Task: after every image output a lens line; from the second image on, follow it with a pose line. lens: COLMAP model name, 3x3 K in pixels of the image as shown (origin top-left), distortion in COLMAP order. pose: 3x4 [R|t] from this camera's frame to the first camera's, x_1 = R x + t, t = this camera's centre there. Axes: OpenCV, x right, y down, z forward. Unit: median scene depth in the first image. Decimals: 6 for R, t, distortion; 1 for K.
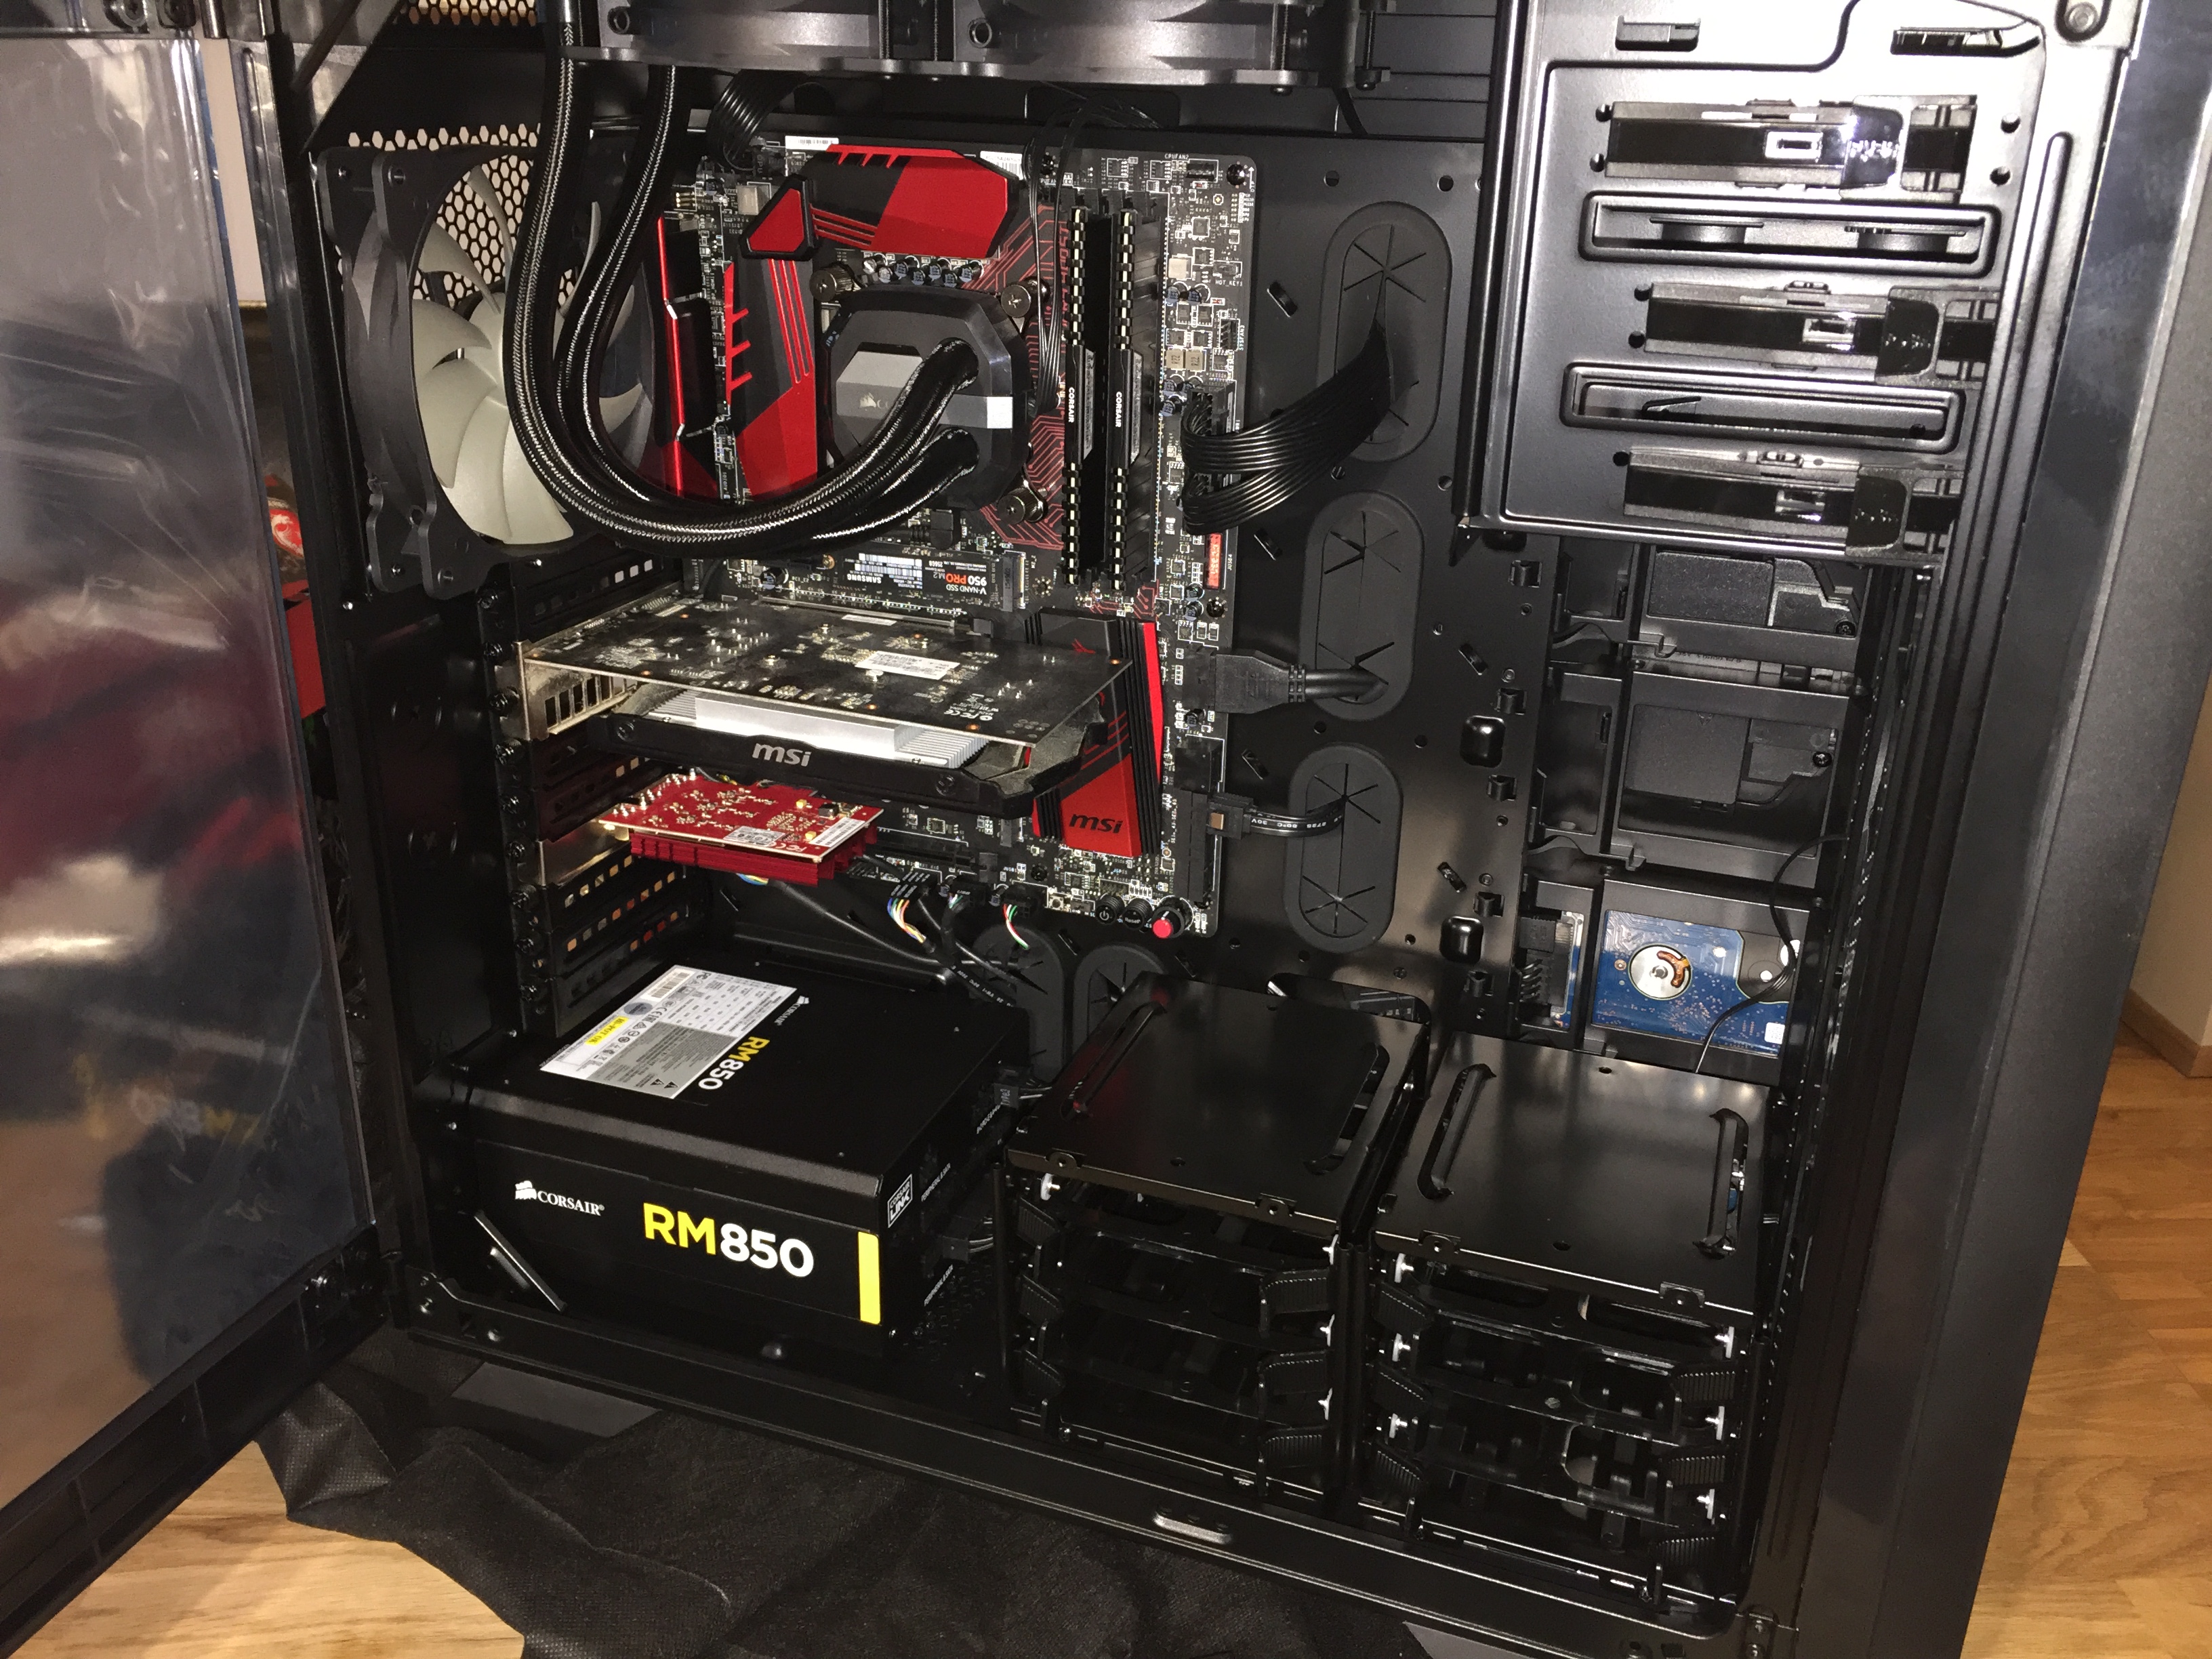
lens RADIAL K [[1880.0, 0, 1111.7], [0, 1880.0, 801.4], [0, 0, 1]] dist [0.047673, -0.041783]
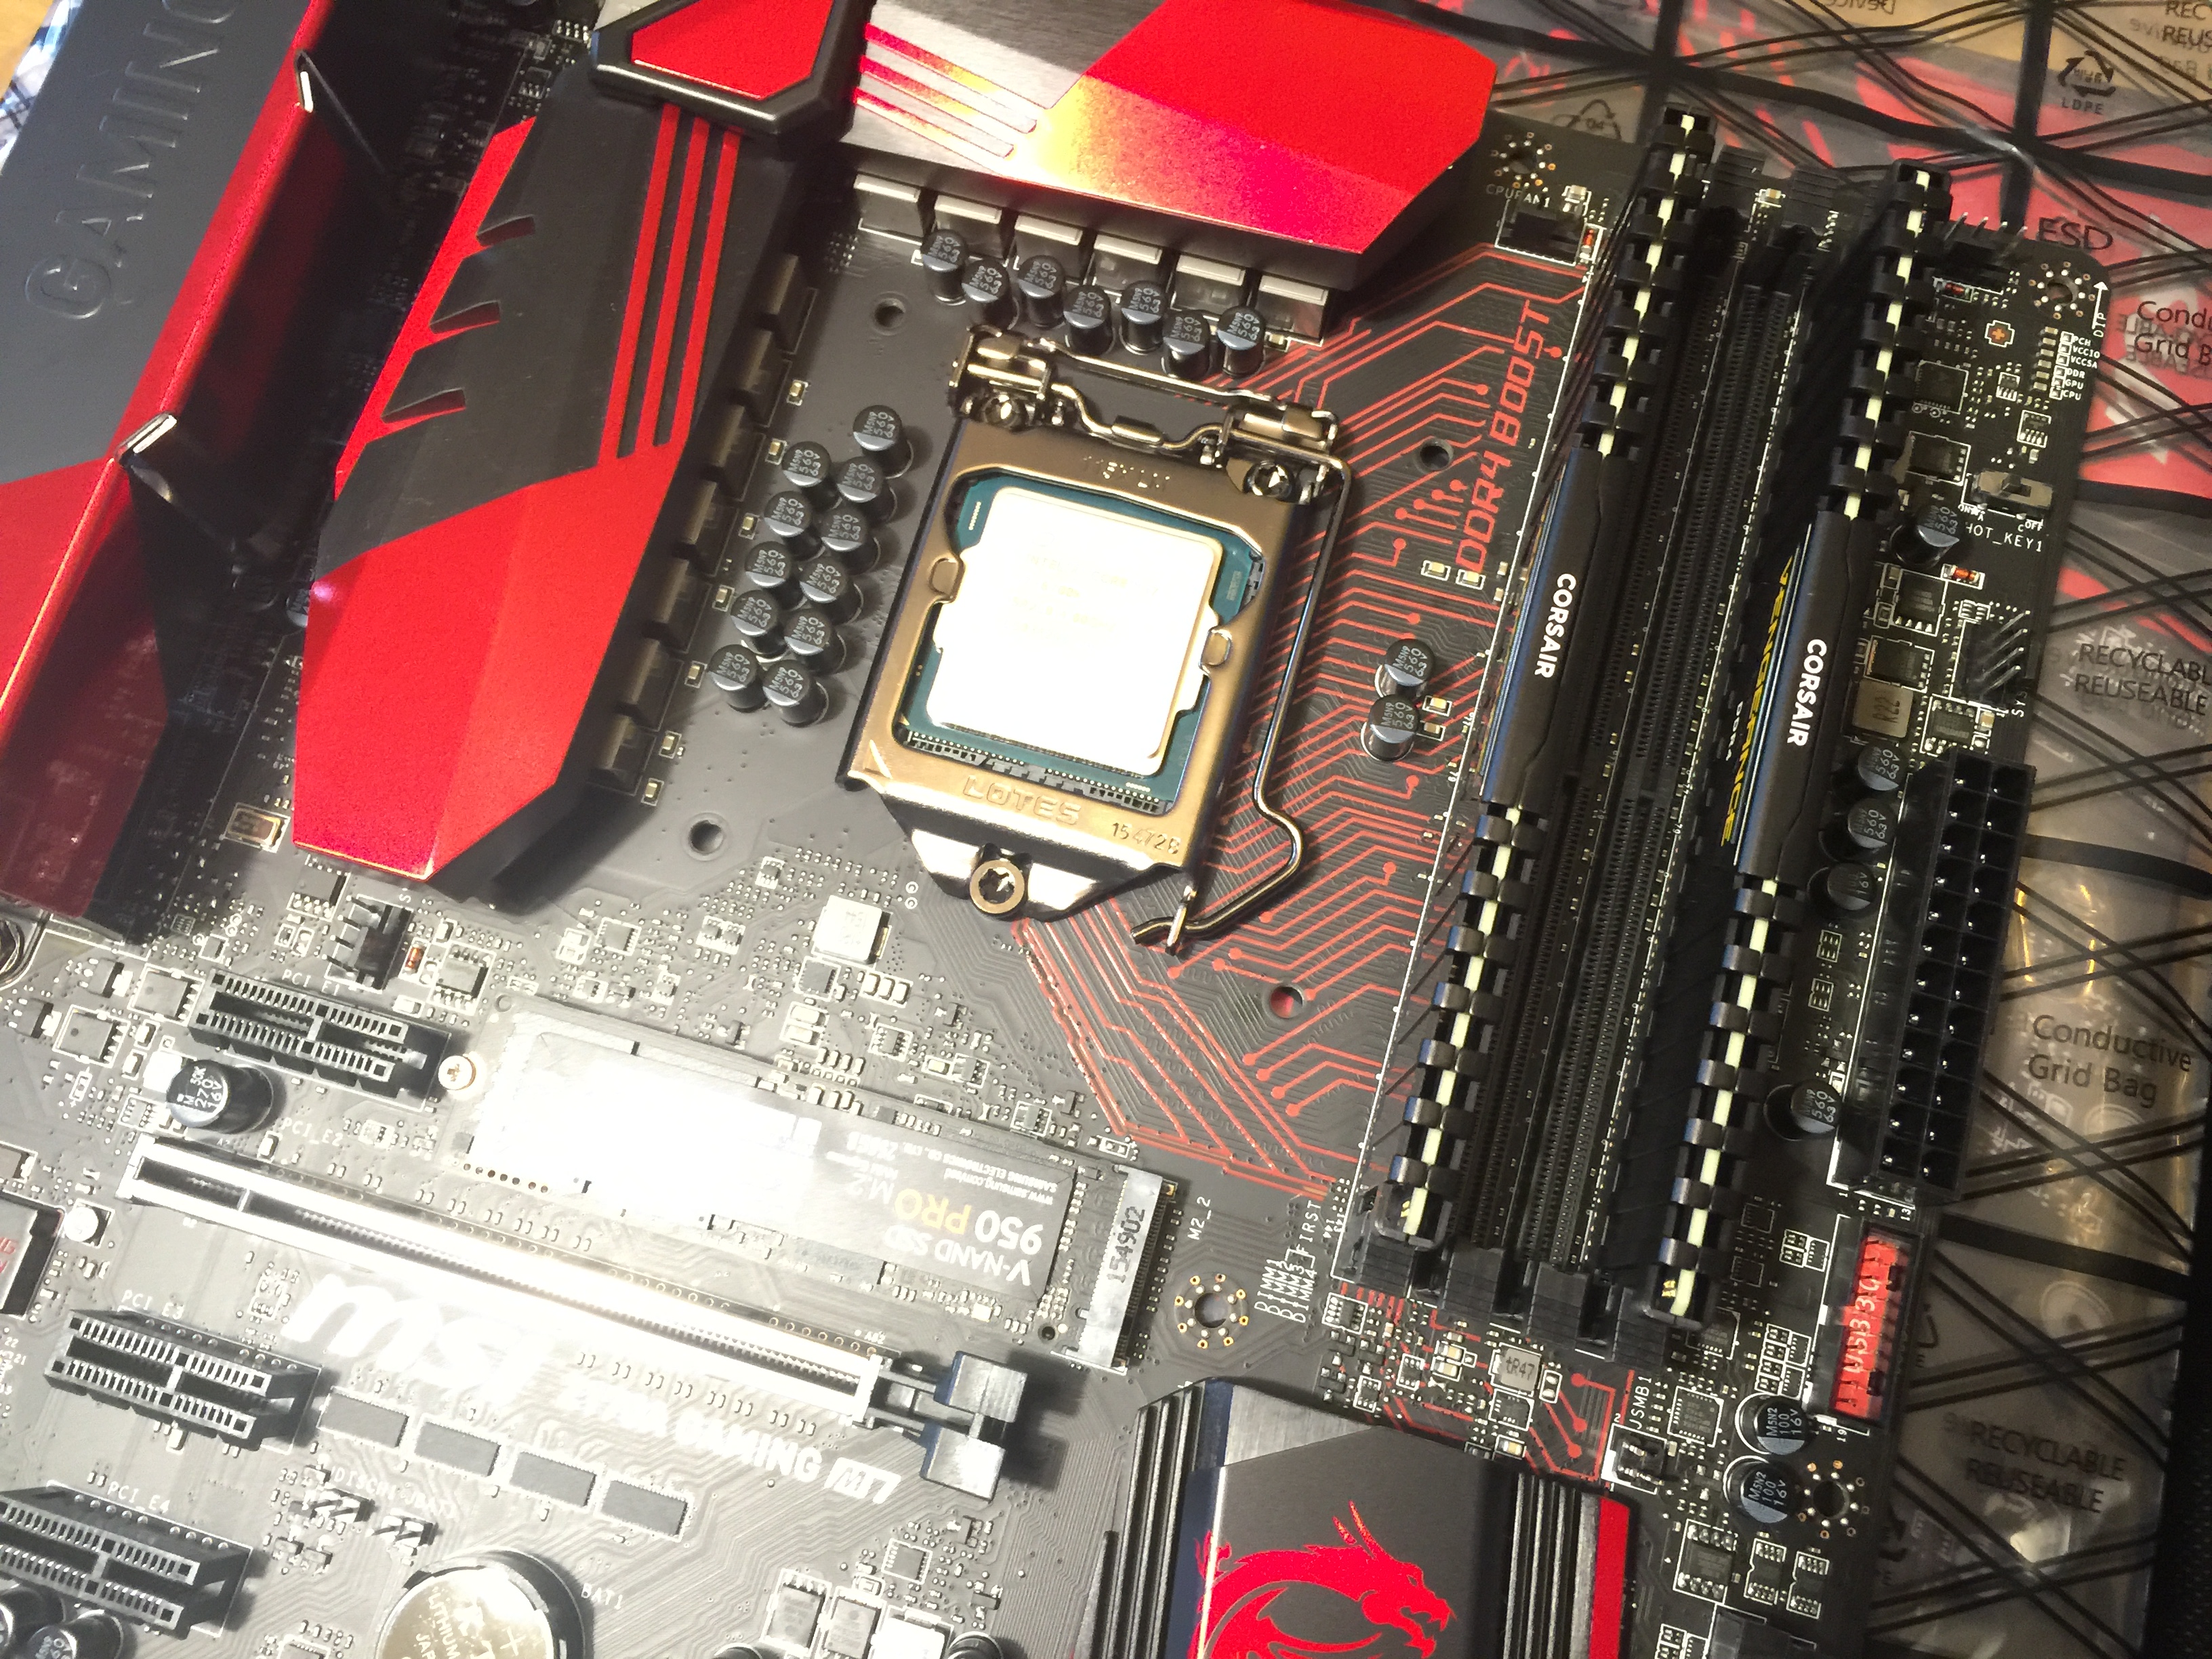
lens RADIAL K [[1880.0, 0, 1111.7], [0, 1880.0, 801.4], [0, 0, 1]] dist [0.047673, -0.041783]
pose [[0.915124, 0.316418, 0.249857, -0.152444], [-0.127668, 0.815261, -0.564845, -0.012567], [-0.382426, 0.485004, 0.786461, 0.756555]]
